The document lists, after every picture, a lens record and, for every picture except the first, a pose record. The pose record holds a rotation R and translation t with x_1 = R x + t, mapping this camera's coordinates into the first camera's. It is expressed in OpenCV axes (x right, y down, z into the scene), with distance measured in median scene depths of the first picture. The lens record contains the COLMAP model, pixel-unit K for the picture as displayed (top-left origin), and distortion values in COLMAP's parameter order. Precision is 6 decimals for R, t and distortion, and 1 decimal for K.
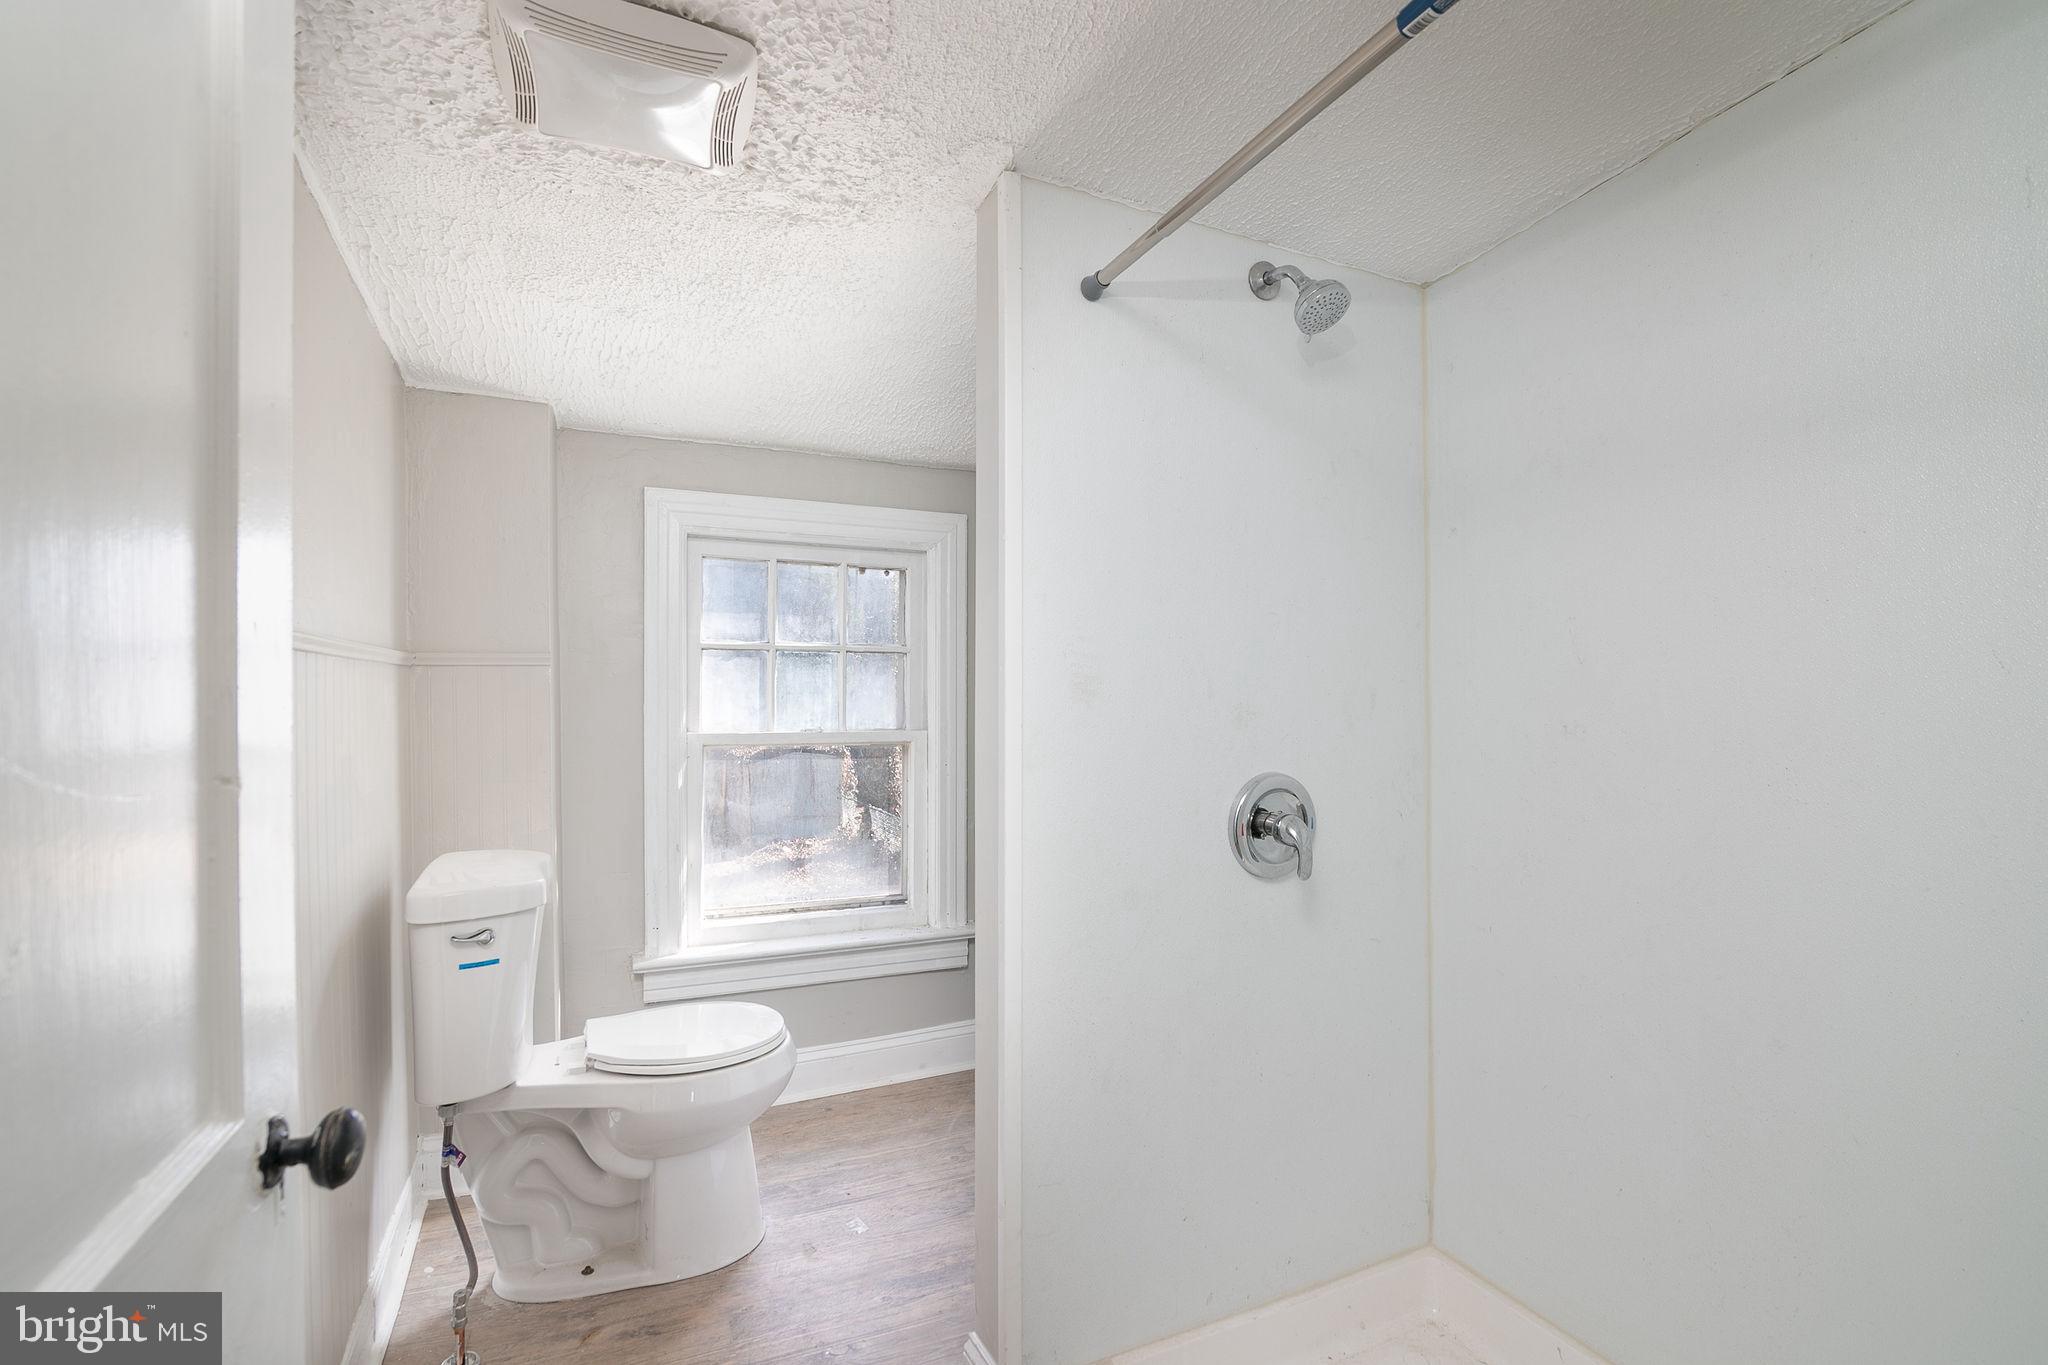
lens RADIAL K [[953.5, 0, 1022.2], [0, 953.5, 687.4], [0, 0, 1]] dist [-0.003618, -0.000645]
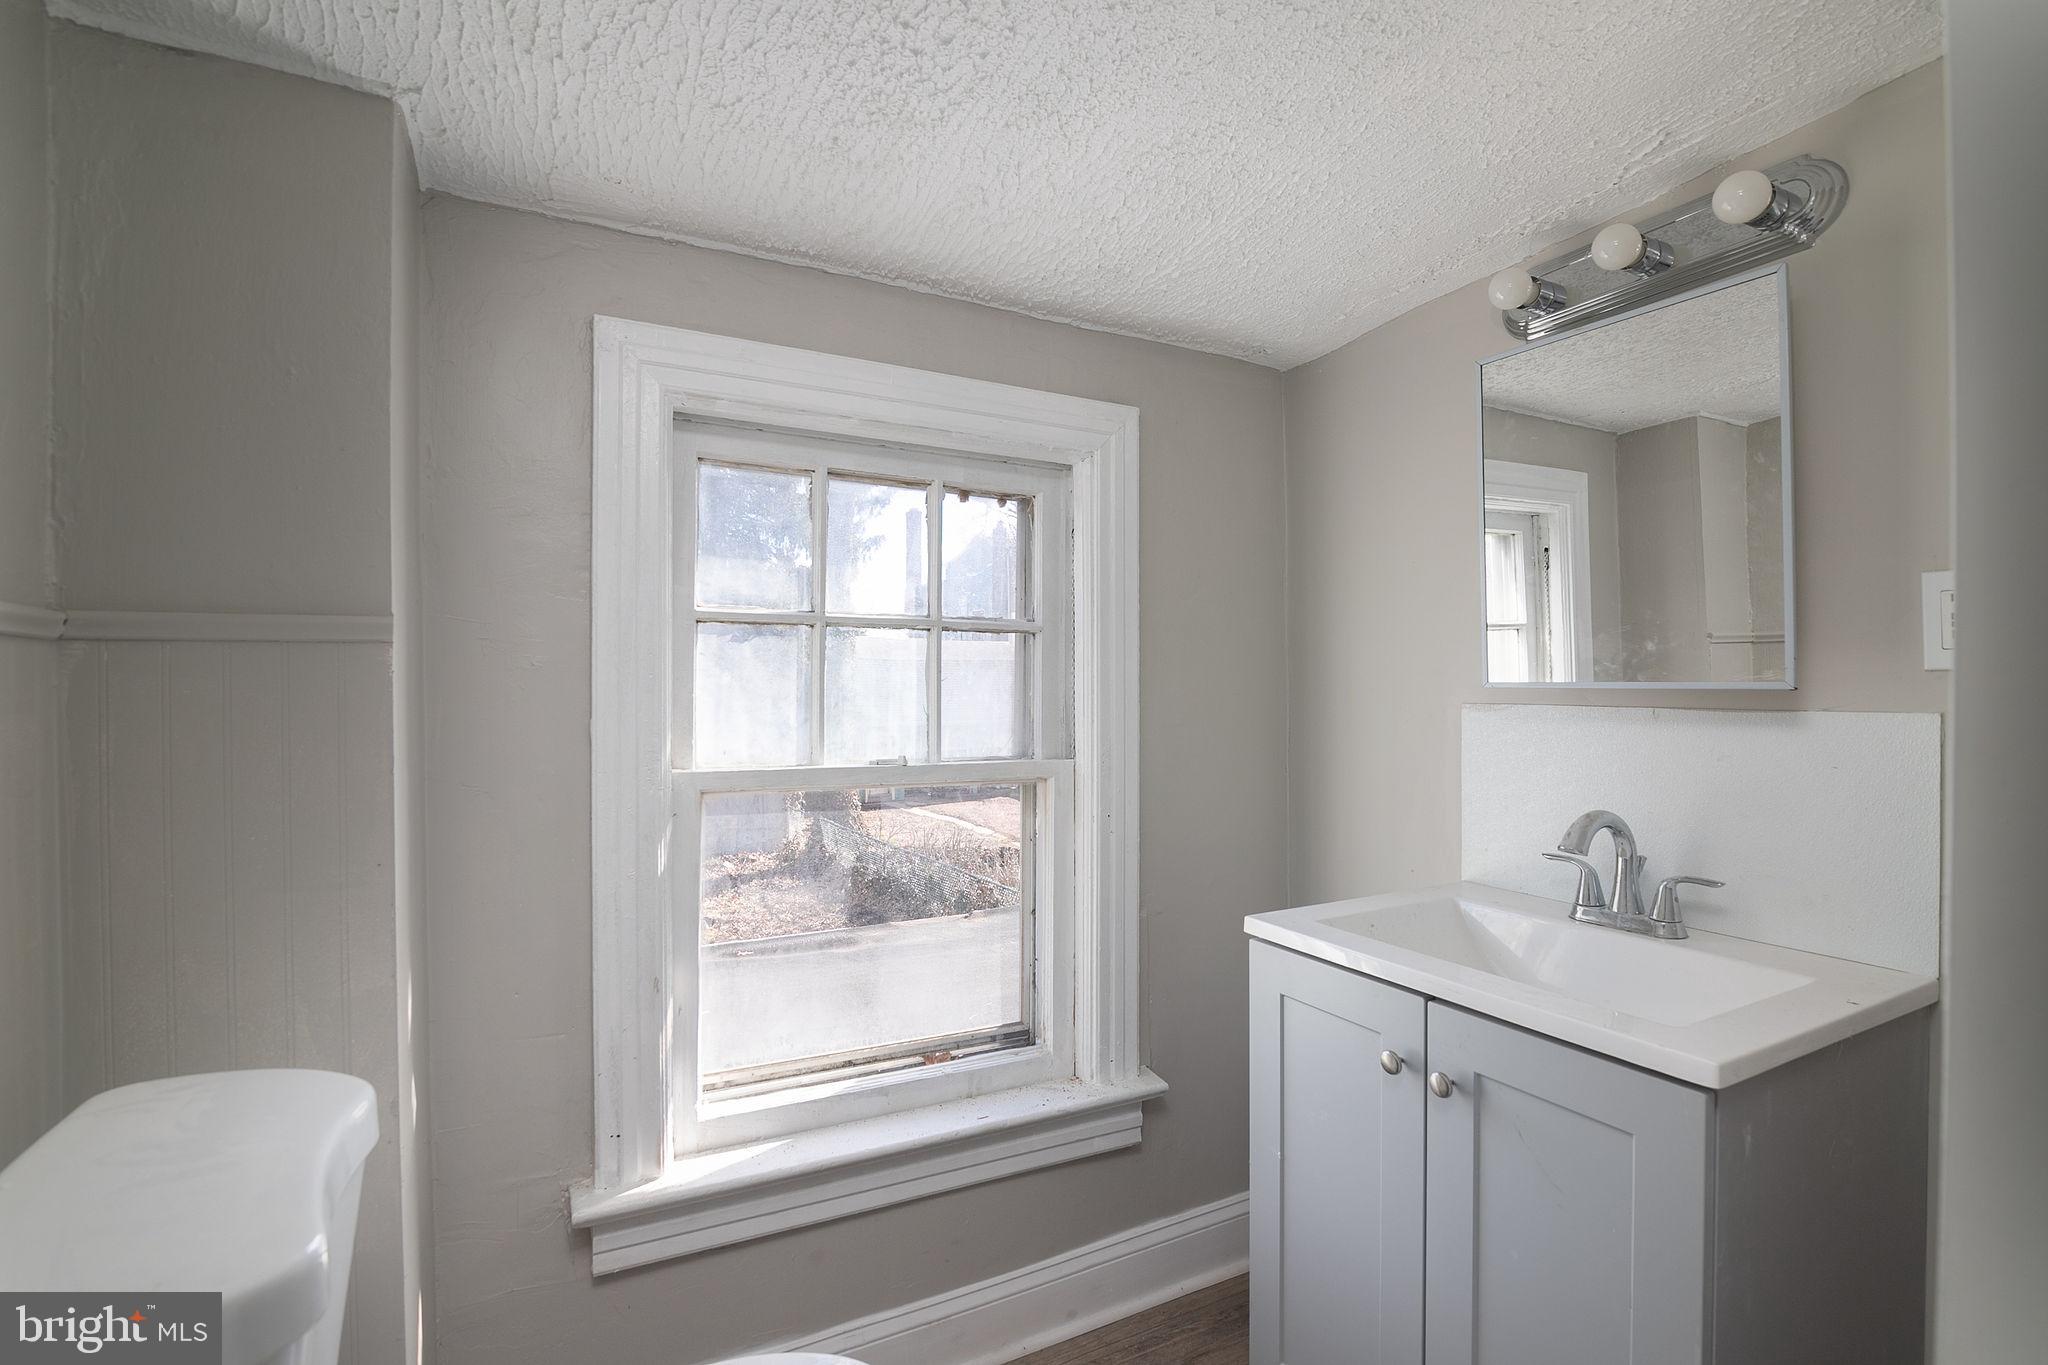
lens RADIAL K [[953.5, 0, 1065.6], [0, 953.5, 687.4], [0, 0, 1]] dist [-0.003618, -0.000645]
pose [[0.994770, 0.000351, 0.102141, -0.172018], [0.000232, 0.999984, -0.005697, 0.002681], [-0.102142, 0.005691, 0.994754, 0.403820]]
